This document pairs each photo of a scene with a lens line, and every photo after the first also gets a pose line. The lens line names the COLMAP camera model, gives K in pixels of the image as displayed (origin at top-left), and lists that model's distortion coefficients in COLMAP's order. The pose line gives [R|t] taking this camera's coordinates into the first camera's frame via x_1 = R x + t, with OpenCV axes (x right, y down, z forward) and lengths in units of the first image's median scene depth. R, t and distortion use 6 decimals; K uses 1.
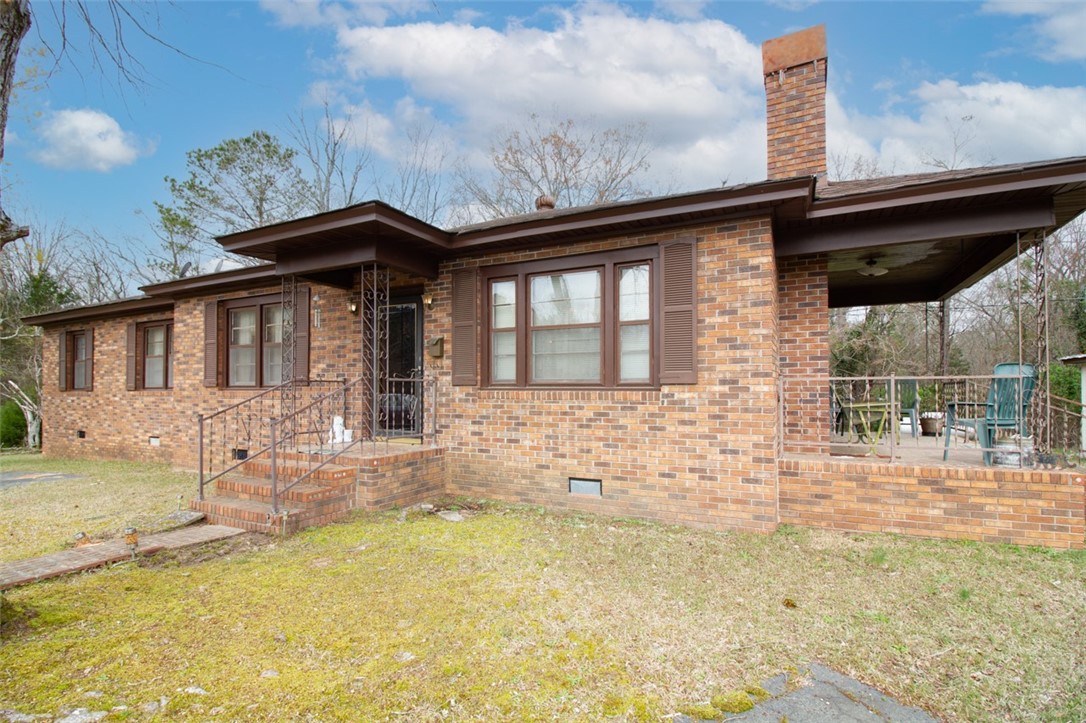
lens RADIAL K [[494.2, 0, 520.2], [0, 494.2, 365.5], [0, 0, 1]] dist [0.000106, -0.013066]
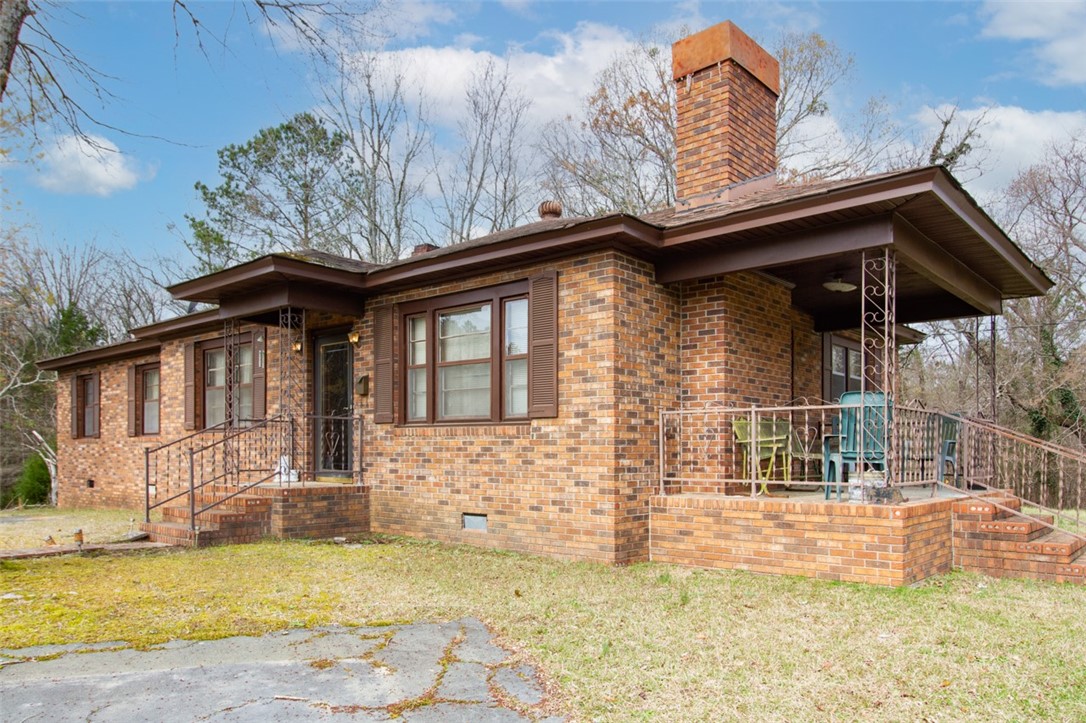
lens RADIAL K [[760.4, 0, 525.3], [0, 760.4, 420.7], [0, 0, 1]] dist [0.003642, 0.000290]
pose [[0.968494, -0.004851, -0.248991, 0.559192], [0.006534, 0.999961, 0.005932, 0.028532], [0.248953, -0.007372, 0.968488, -0.425896]]
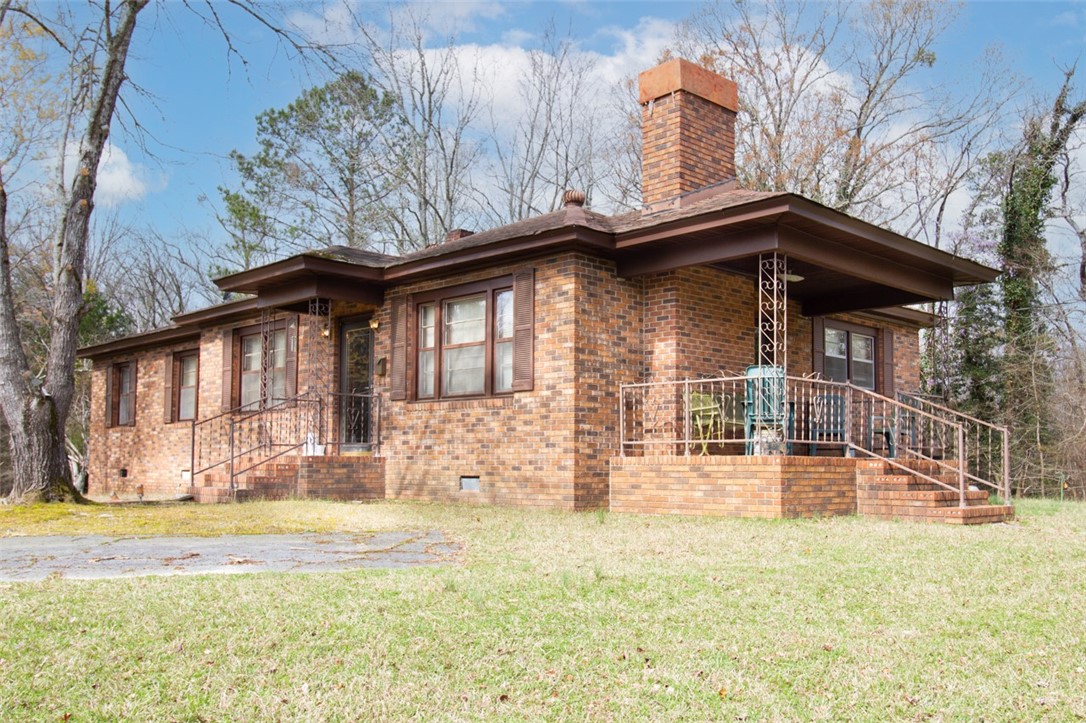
lens RADIAL K [[999.9, 0, 556.7], [0, 999.9, 362.9], [0, 0, 1]] dist [0.006467, 0.008676]
pose [[0.944387, -0.023512, -0.327995, 0.992451], [0.003277, 0.998064, -0.062112, 0.100528], [0.328821, 0.057583, 0.942635, -1.042408]]
